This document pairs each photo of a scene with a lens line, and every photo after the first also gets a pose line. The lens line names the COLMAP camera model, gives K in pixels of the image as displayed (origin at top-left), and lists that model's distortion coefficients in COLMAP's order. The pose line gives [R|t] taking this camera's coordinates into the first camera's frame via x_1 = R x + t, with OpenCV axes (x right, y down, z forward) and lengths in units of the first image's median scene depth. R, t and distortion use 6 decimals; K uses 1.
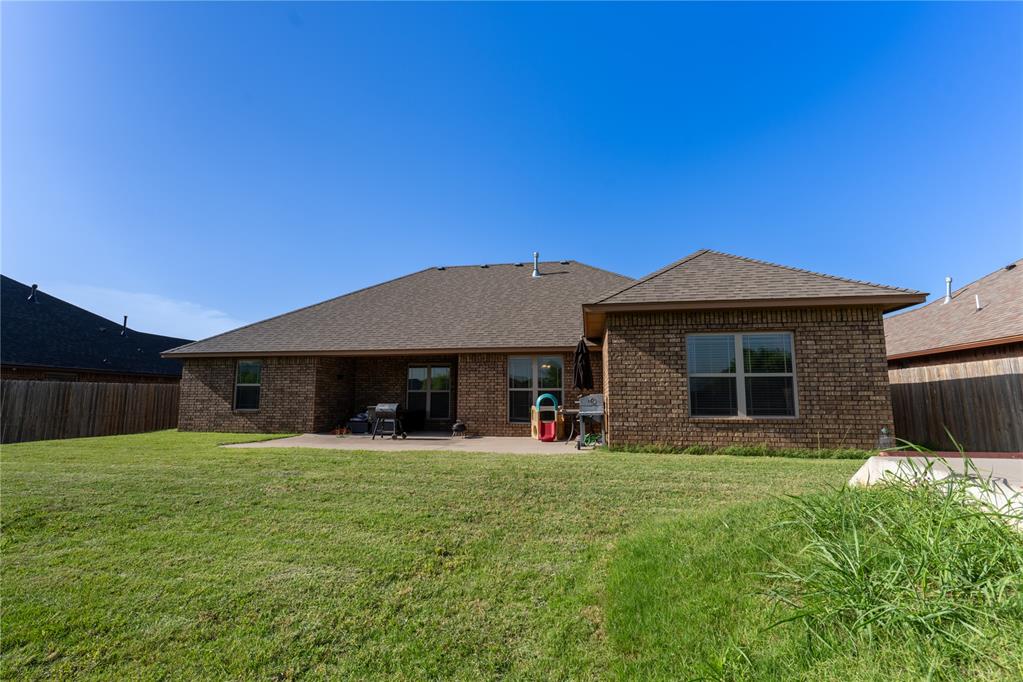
lens RADIAL K [[463.5, 0, 509.4], [0, 463.5, 345.6], [0, 0, 1]] dist [-0.005105, 0.000636]
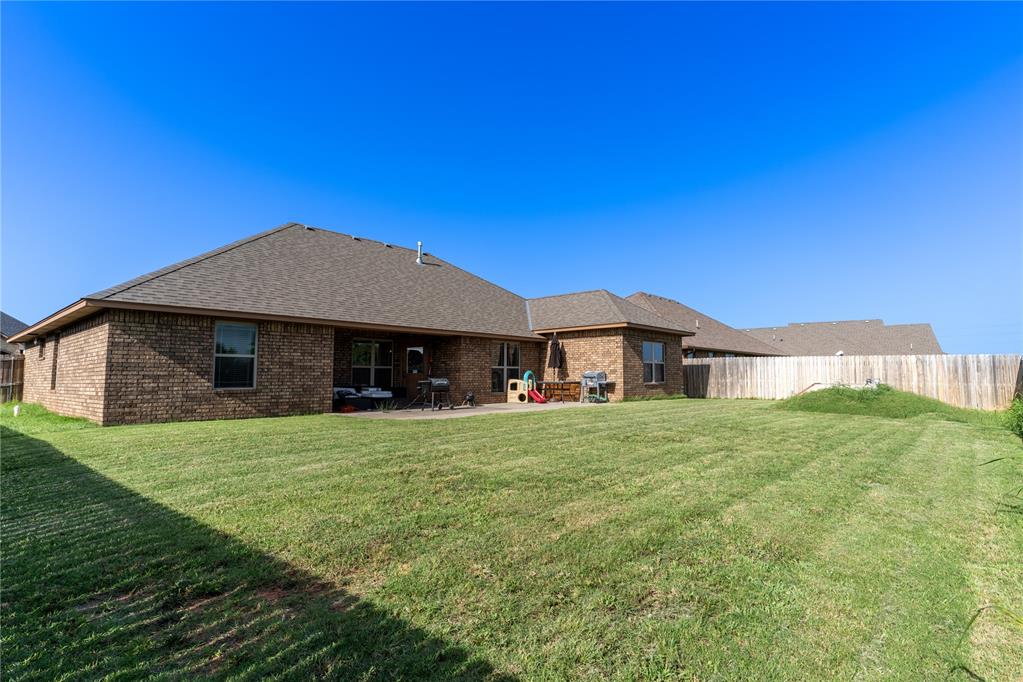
lens RADIAL K [[490.9, 0, 511.5], [0, 490.9, 341.0], [0, 0, 1]] dist [-0.004193, -0.000067]
pose [[0.540575, 0.053676, 0.839581, -1.021159], [-0.099013, 0.995086, 0.000132, 0.017079], [-0.835449, -0.083201, 0.543234, 0.200528]]
